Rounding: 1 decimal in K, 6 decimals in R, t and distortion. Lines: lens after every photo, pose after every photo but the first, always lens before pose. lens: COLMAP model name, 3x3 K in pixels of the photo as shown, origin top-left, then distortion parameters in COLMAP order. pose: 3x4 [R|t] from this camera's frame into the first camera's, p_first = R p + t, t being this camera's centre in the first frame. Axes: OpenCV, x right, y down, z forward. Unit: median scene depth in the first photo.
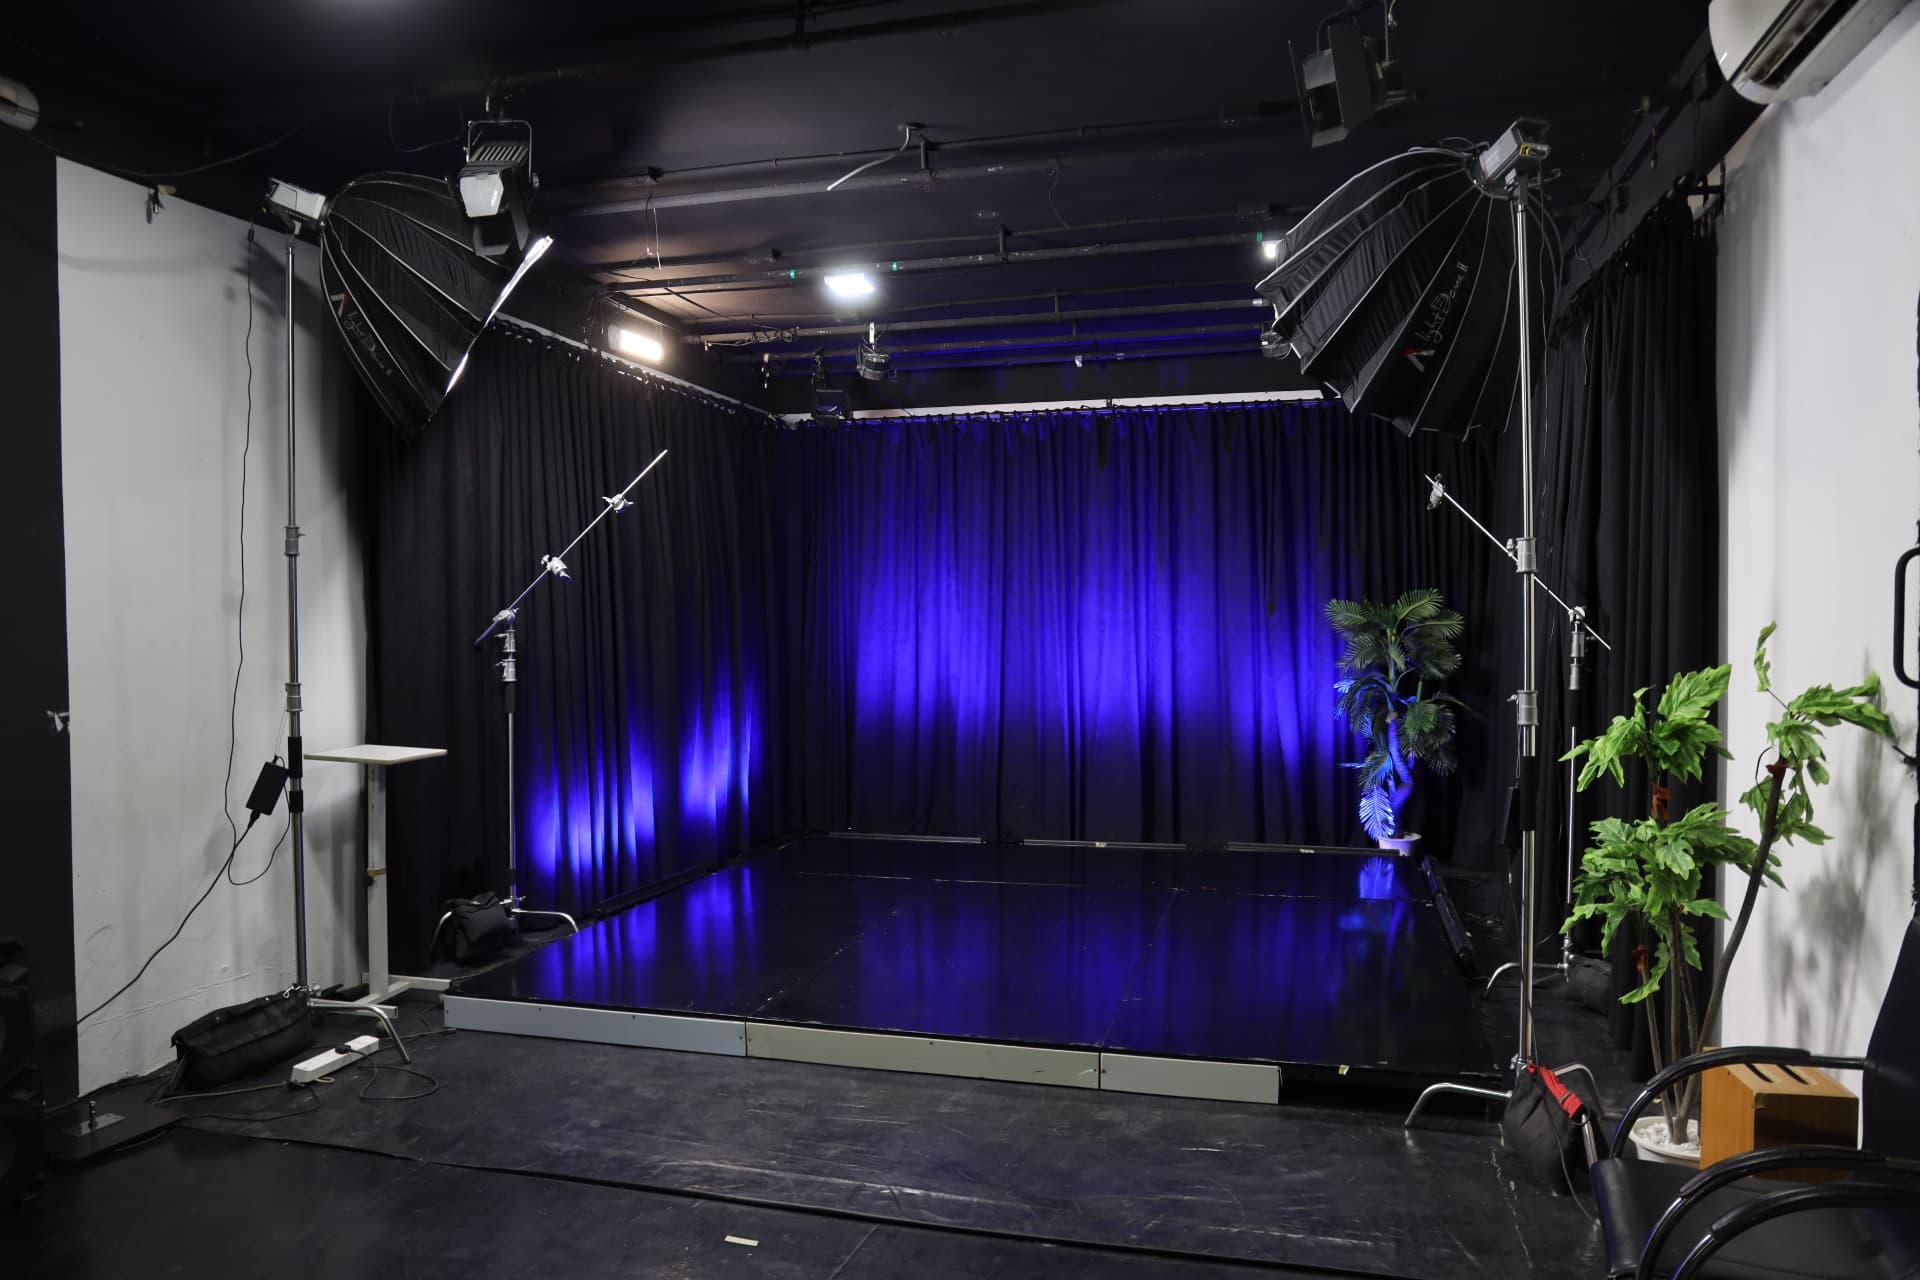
lens RADIAL K [[1355.7, 0, 920.4], [0, 1355.7, 676.9], [0, 0, 1]] dist [-0.085261, 0.050966]
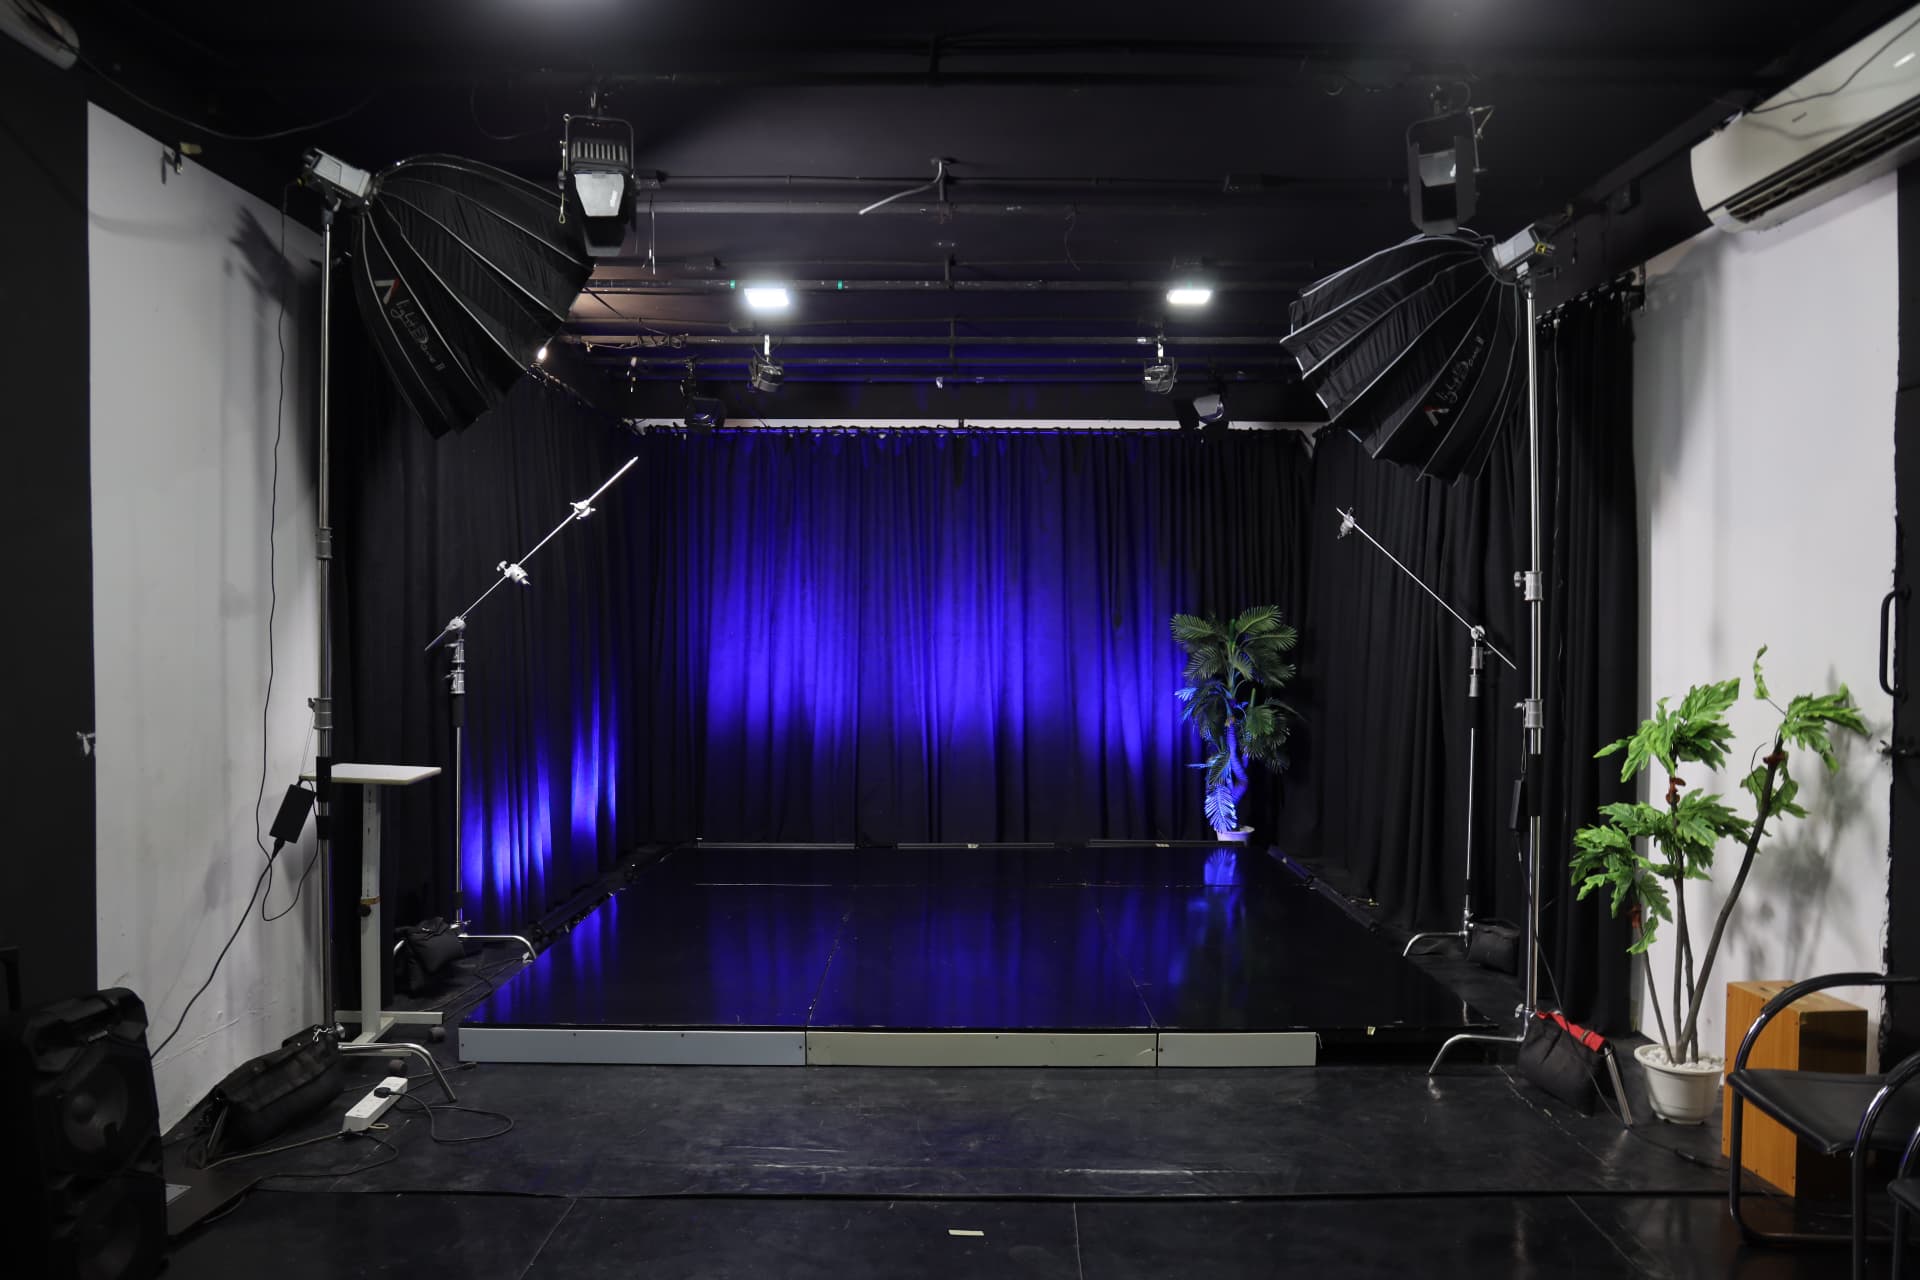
lens RADIAL K [[1350.2, 0, 959.9], [0, 1350.2, 673.7], [0, 0, 1]] dist [-0.089579, 0.050398]
pose [[0.959913, -0.000953, 0.280298, -0.277968], [0.002754, 0.999978, -0.006034, -0.004917], [-0.280286, 0.006564, 0.959894, 0.000715]]
